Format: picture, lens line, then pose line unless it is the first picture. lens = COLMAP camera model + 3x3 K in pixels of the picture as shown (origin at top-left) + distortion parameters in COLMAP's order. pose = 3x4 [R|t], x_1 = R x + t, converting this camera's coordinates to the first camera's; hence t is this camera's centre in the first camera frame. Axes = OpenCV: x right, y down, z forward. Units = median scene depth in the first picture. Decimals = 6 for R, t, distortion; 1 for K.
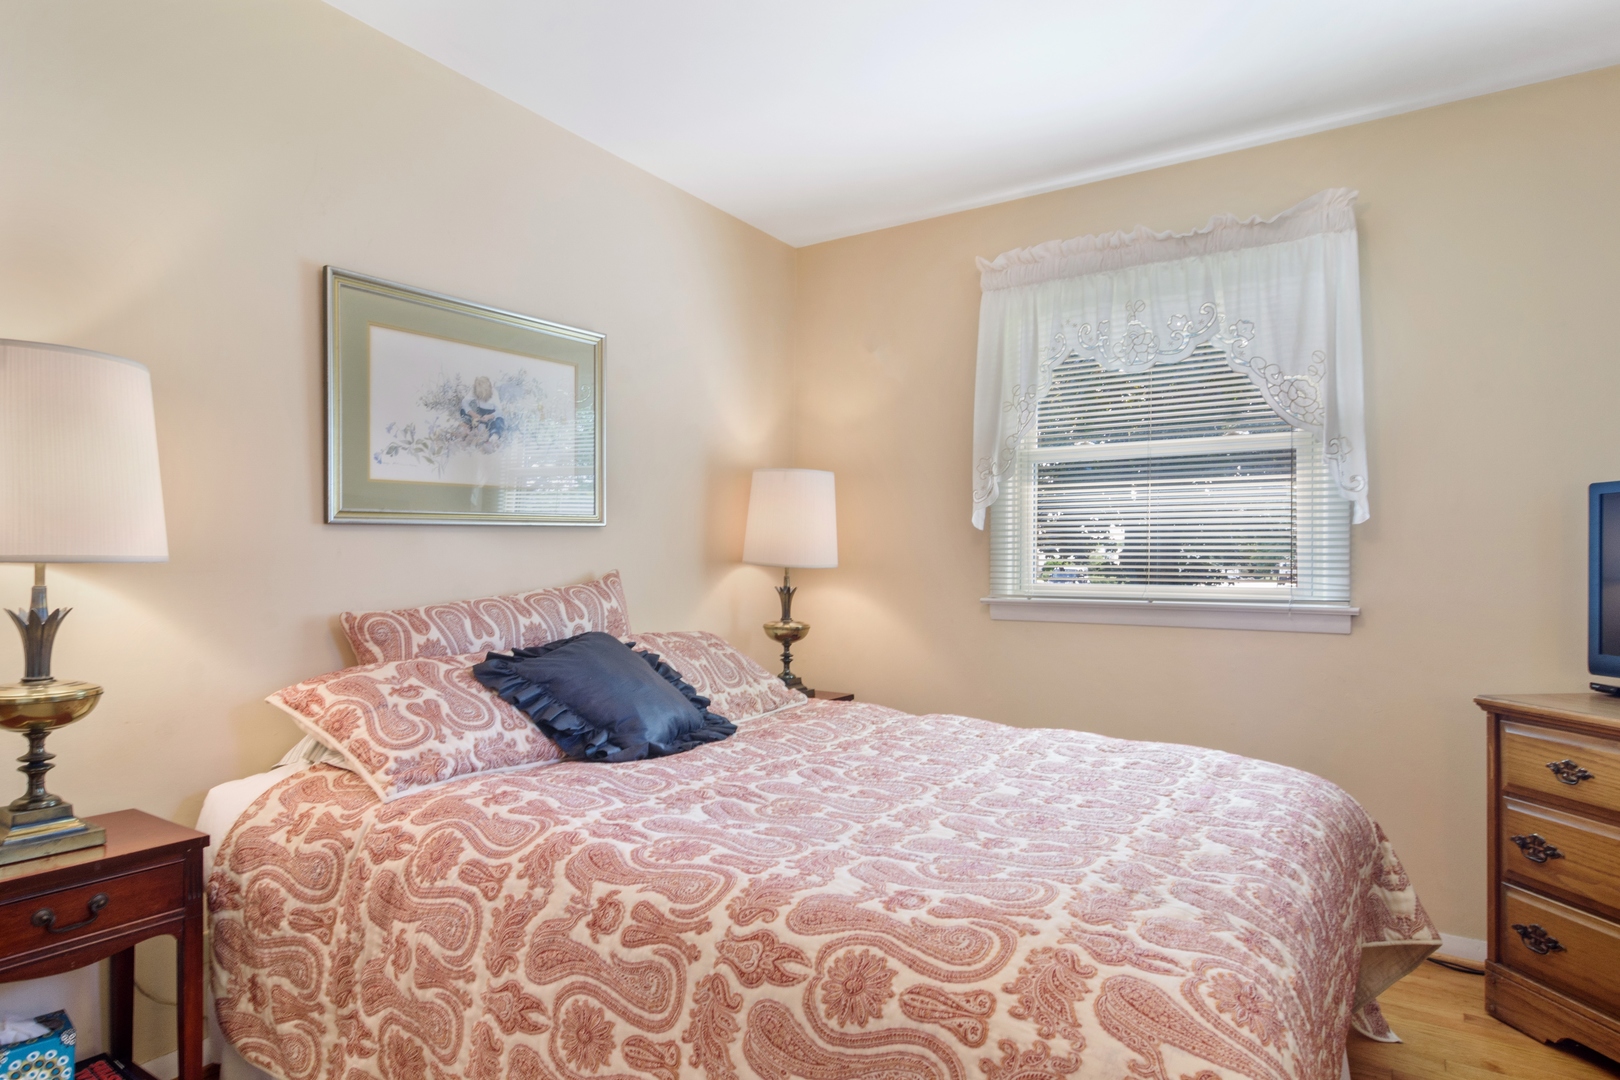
lens RADIAL K [[908.8, 0, 809.0], [0, 908.8, 549.5], [0, 0, 1]] dist [0.000020, 0.000831]
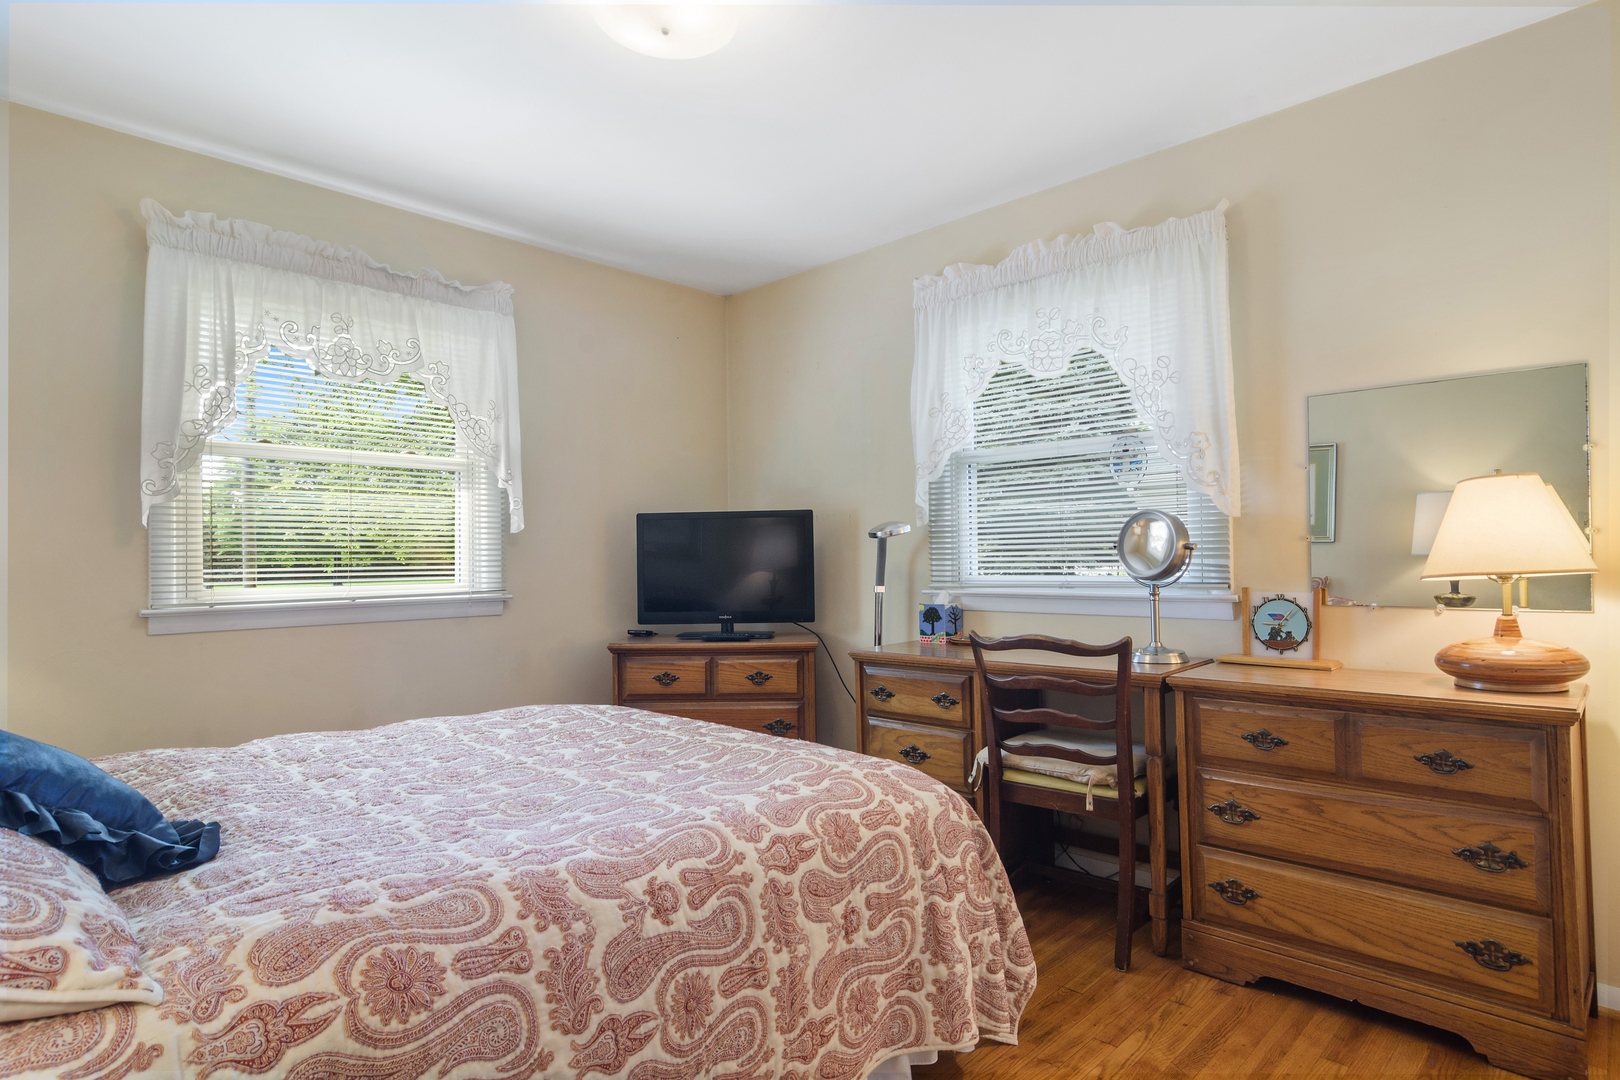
lens RADIAL K [[872.4, 0, 808.6], [0, 872.4, 537.5], [0, 0, 1]] dist [0.001517, 0.000300]
pose [[0.183878, 0.014986, 0.982835, -1.181105], [-0.001296, 0.999887, -0.015003, -0.004625], [-0.982948, 0.001485, 0.183877, 0.635283]]
